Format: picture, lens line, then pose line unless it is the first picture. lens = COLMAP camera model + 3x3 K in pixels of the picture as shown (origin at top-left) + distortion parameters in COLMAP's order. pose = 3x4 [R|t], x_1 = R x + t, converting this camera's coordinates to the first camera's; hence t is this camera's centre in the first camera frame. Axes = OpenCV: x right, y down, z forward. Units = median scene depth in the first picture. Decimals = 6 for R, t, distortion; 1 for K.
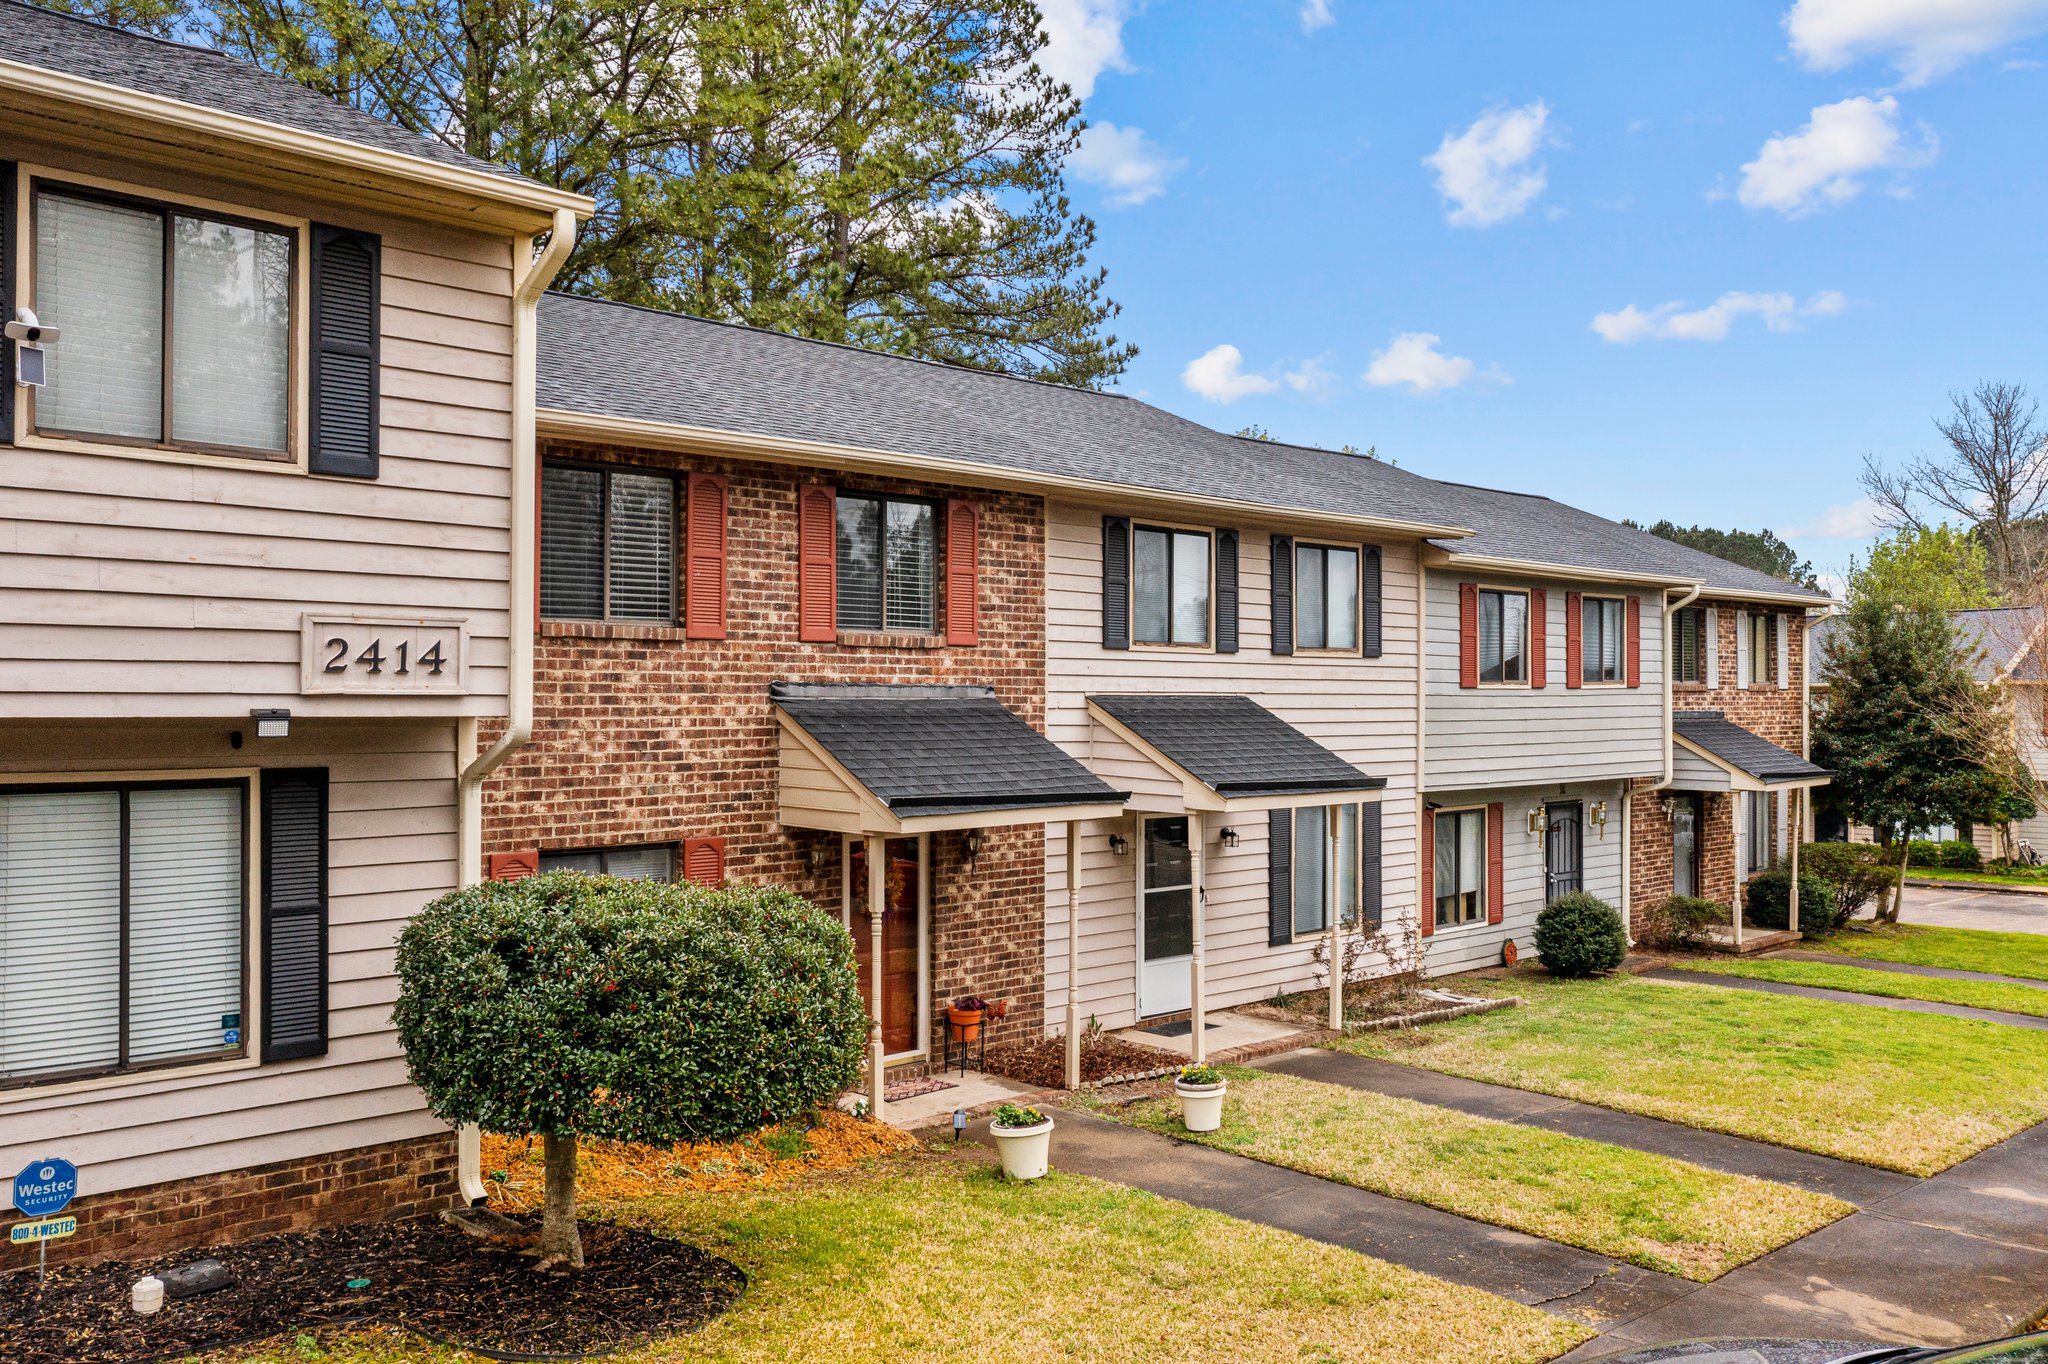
lens RADIAL K [[1627.1, 0, 1023.5], [0, 1627.1, 689.2], [0, 0, 1]] dist [-0.006006, 0.017089]
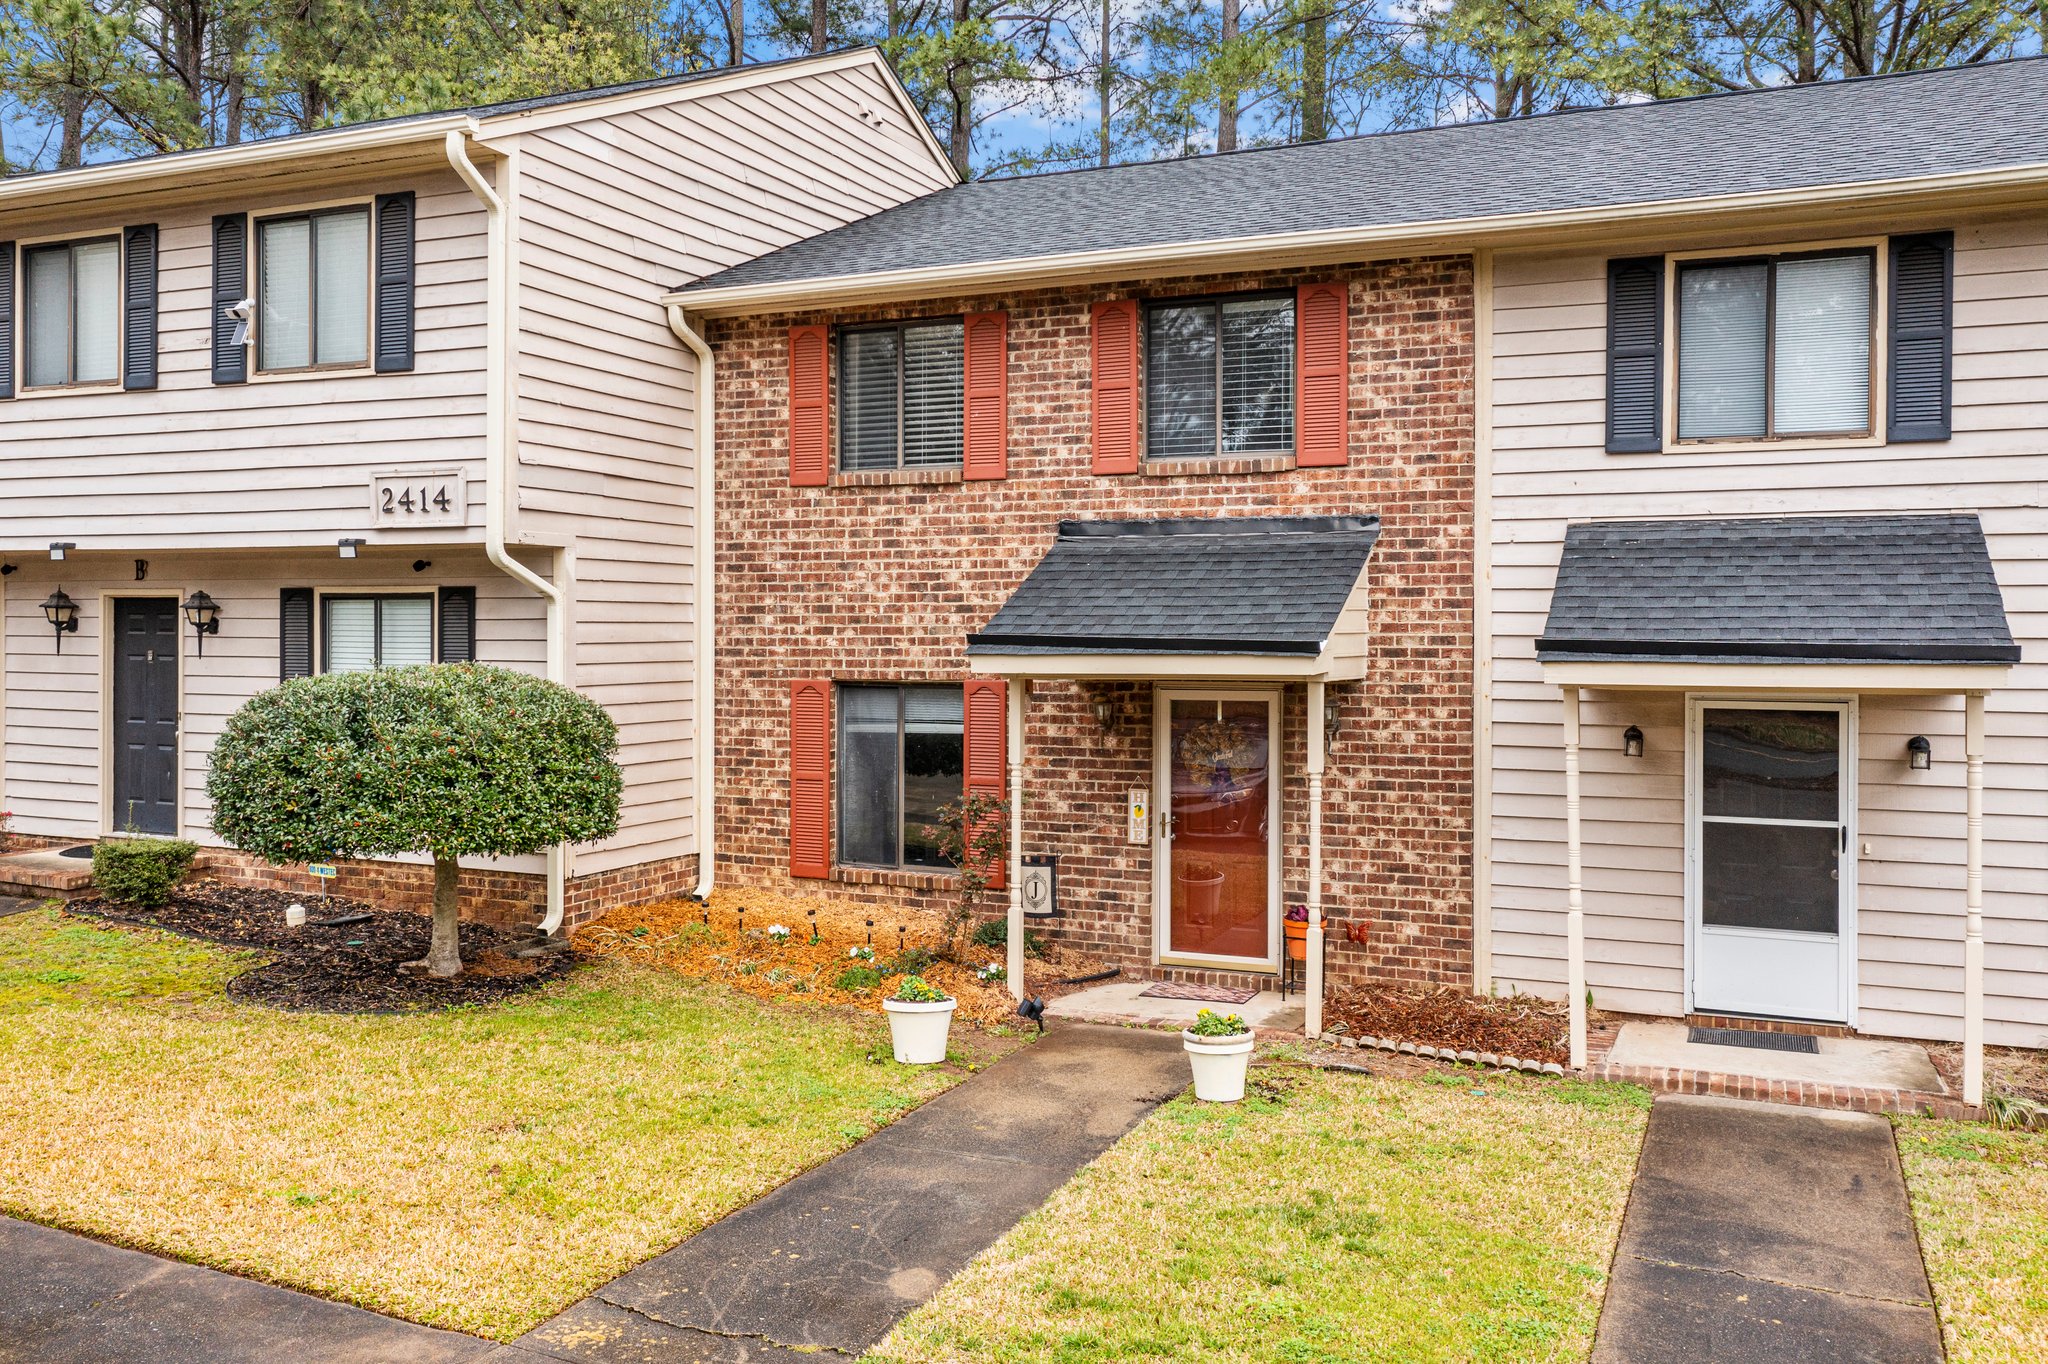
lens RADIAL K [[1630.5, 0, 1030.2], [0, 1630.5, 647.0], [0, 0, 1]] dist [-0.000525, 0.009250]
pose [[0.406974, 0.006194, -0.913419, 0.698047], [0.001130, 0.999973, 0.007284, 0.061518], [0.913439, -0.003997, 0.406956, 0.598894]]
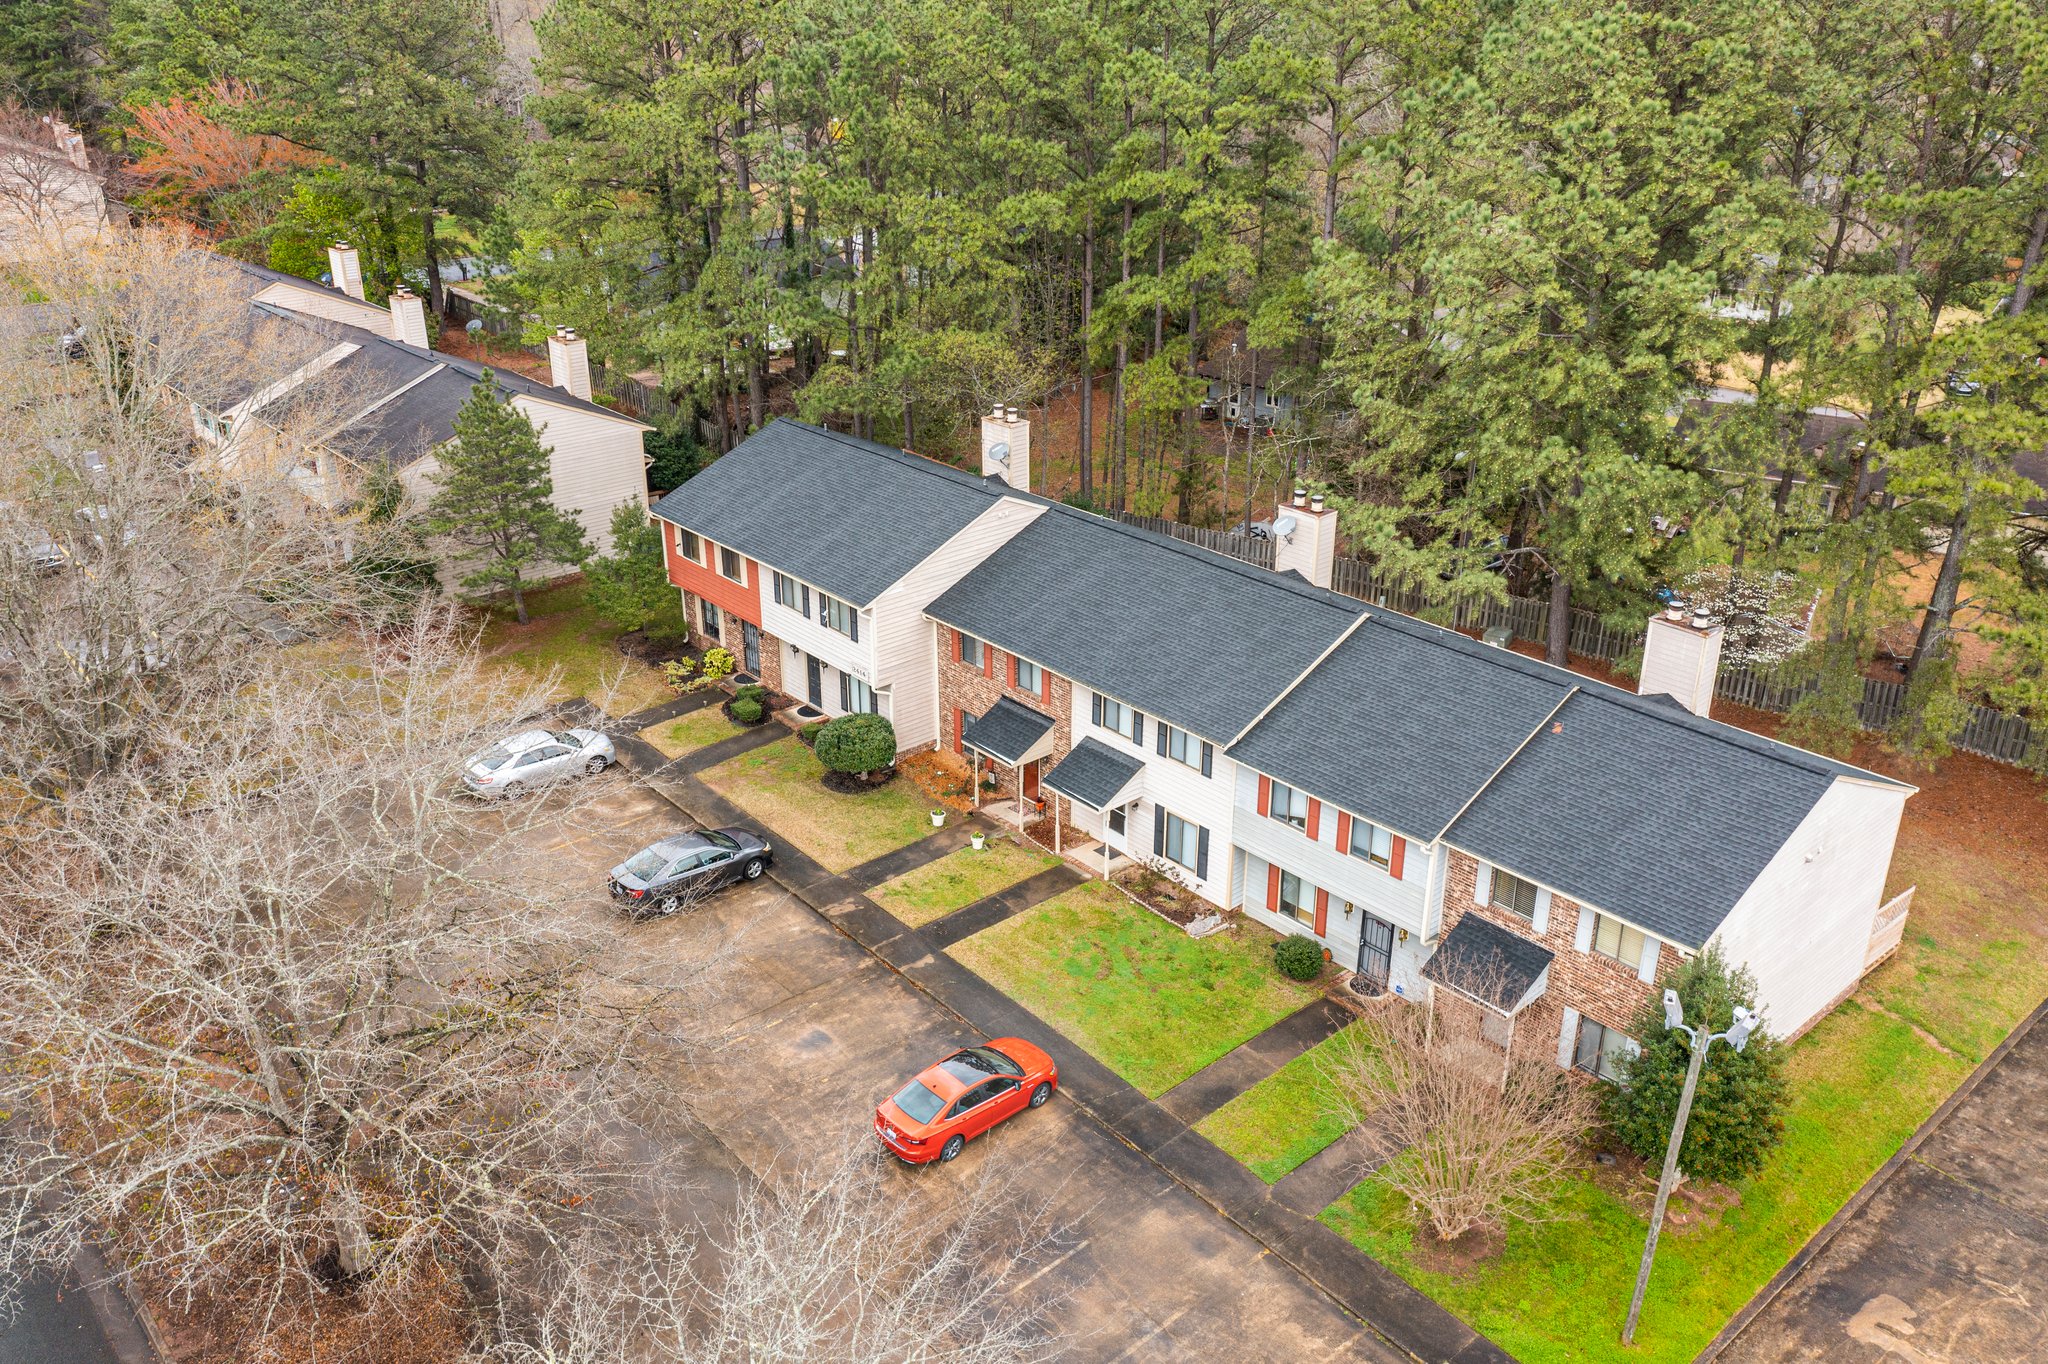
lens RADIAL K [[1630.5, 0, 1024.0], [0, 1630.5, 682.0], [0, 0, 1]] dist [0.000758, 0.000271]
pose [[-0.027029, 0.404402, -0.914182, 3.285635], [0.006964, 0.914570, 0.404368, -1.555634], [0.999610, 0.004563, -0.027536, 1.152934]]
